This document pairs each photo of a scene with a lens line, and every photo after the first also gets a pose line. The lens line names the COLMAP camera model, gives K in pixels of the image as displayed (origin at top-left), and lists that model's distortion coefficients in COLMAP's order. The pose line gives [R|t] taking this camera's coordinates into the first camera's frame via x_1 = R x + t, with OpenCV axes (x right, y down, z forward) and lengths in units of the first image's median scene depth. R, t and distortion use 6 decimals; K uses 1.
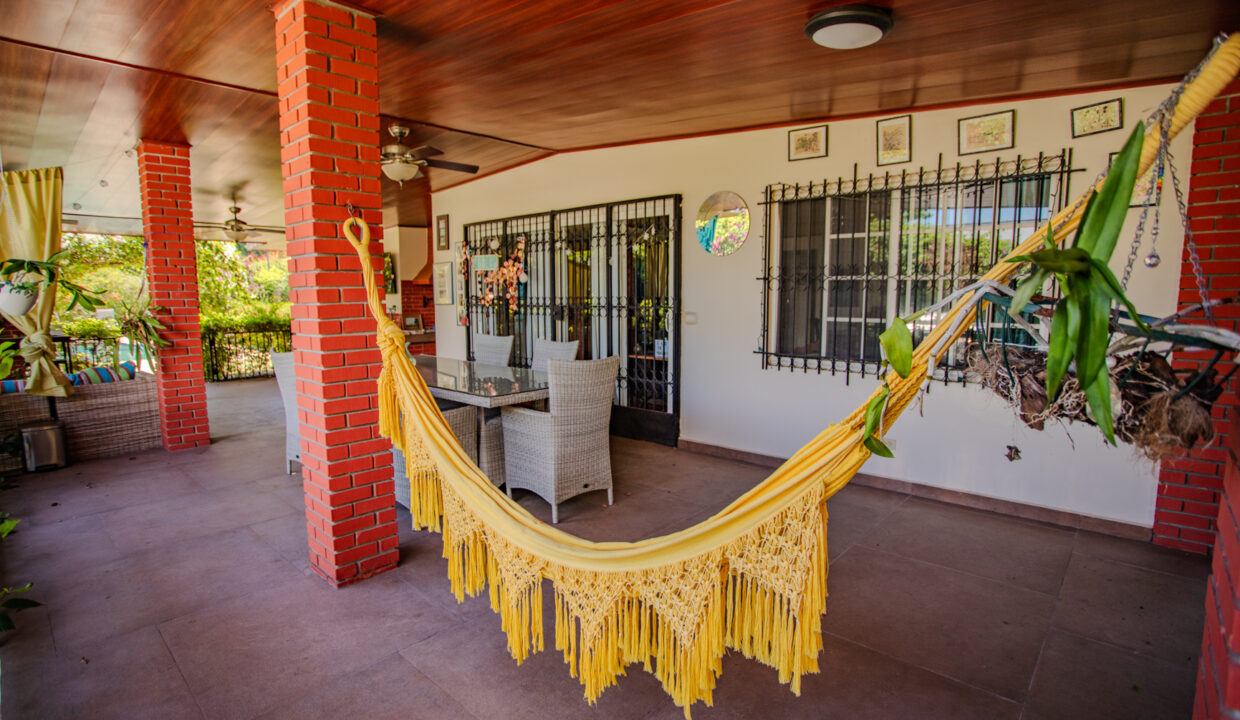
lens RADIAL K [[613.8, 0, 599.3], [0, 613.8, 359.7], [0, 0, 1]] dist [-0.040696, 0.001160]
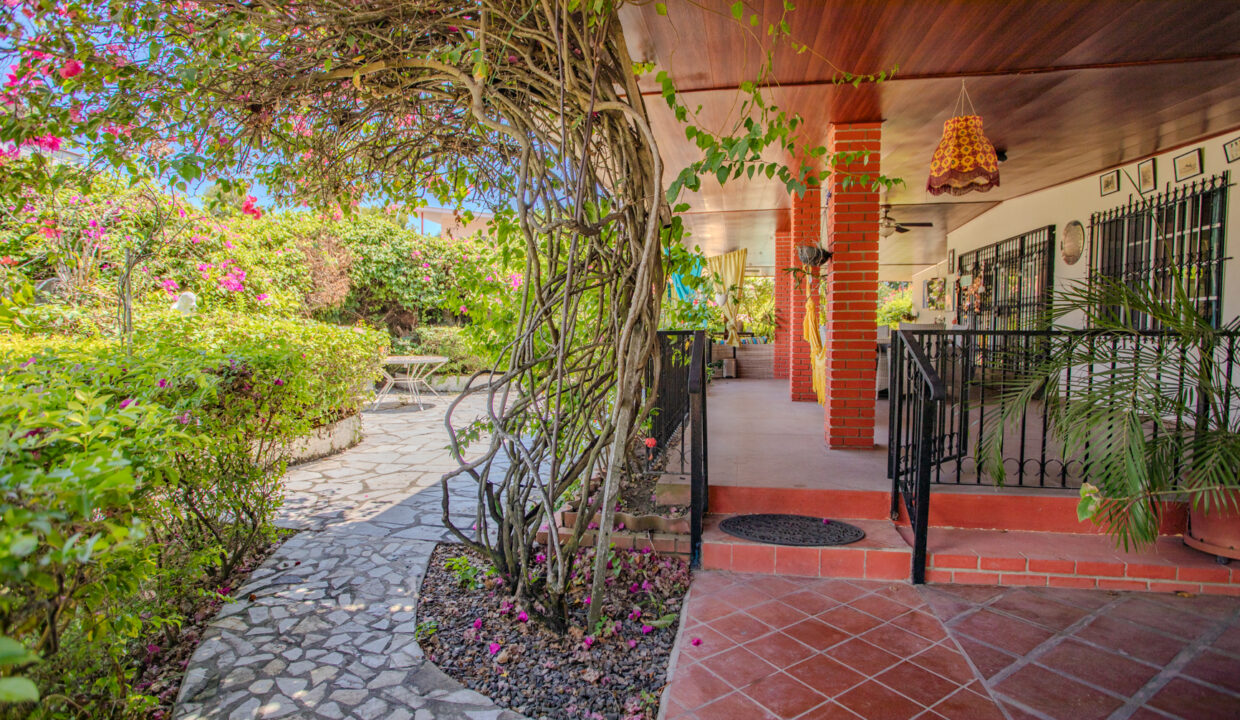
lens RADIAL K [[613.8, 0, 599.3], [0, 613.8, 359.7], [0, 0, 1]] dist [-0.040696, 0.001160]
pose [[0.504379, 0.046341, -0.862238, 0.930870], [-0.099741, 0.995002, -0.004868, 0.185922], [0.857703, 0.088456, 0.506480, -0.704082]]
